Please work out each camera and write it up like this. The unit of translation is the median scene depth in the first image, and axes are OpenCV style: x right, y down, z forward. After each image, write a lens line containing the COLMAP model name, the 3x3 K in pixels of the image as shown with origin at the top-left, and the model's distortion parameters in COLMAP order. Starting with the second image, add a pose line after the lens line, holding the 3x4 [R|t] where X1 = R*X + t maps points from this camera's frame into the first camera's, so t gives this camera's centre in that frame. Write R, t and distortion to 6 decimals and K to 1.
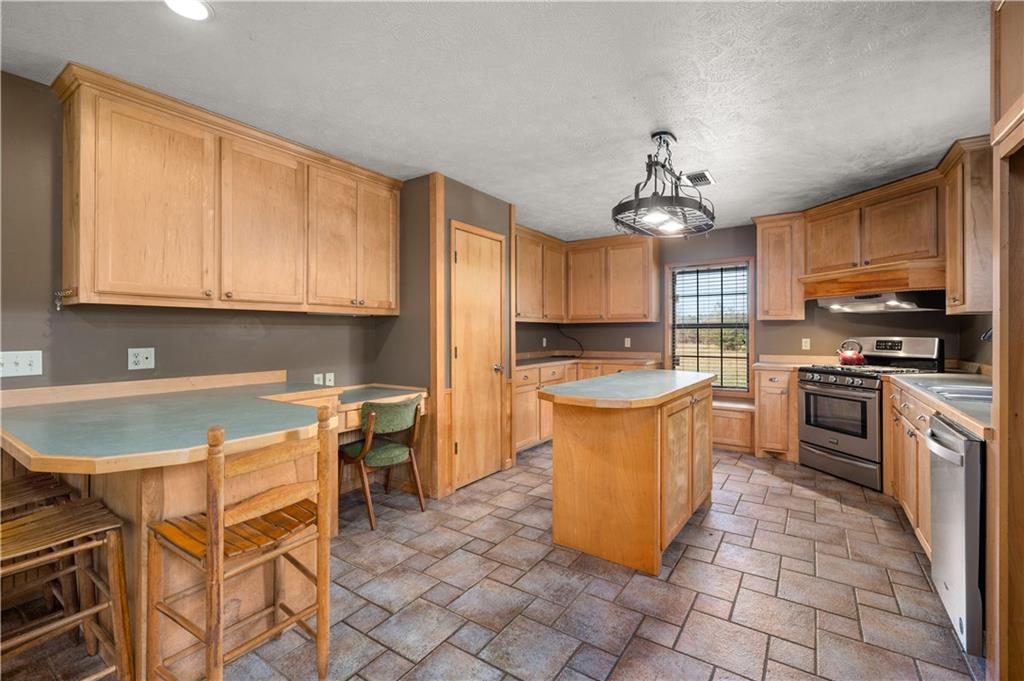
lens RADIAL K [[445.5, 0, 515.9], [0, 445.5, 331.8], [0, 0, 1]] dist [-0.004033, -0.000170]
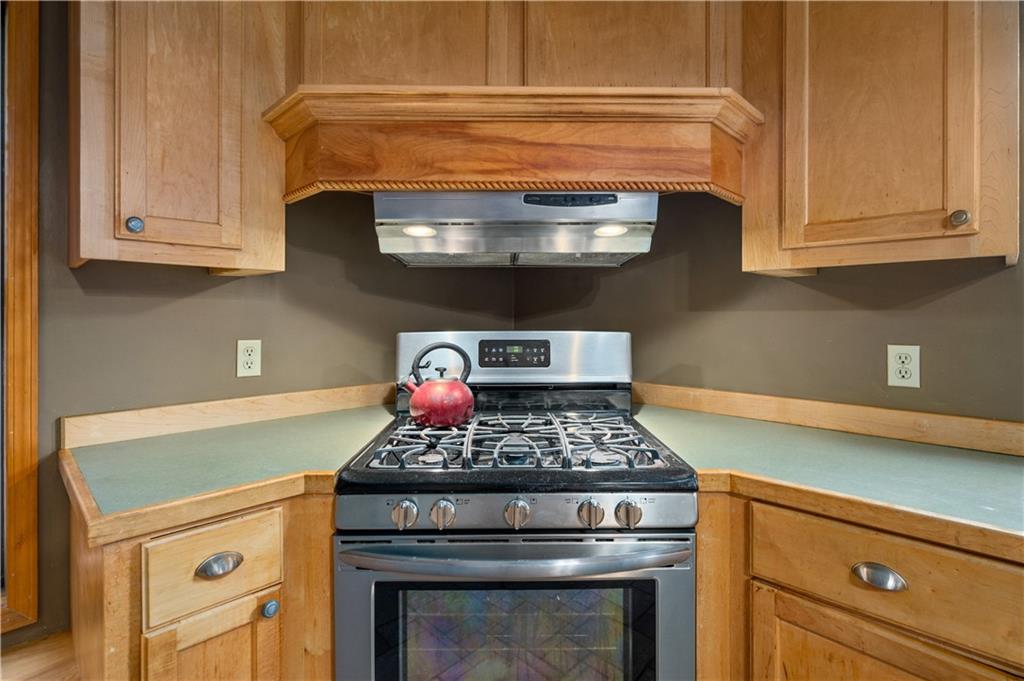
lens RADIAL K [[501.0, 0, 517.6], [0, 501.0, 316.1], [0, 0, 1]] dist [0.002085, 0.000618]
pose [[0.175991, 0.001045, 0.984391, 0.420291], [-0.000449, 0.999999, -0.000982, -0.000372], [-0.984392, -0.000269, 0.175991, 0.903600]]
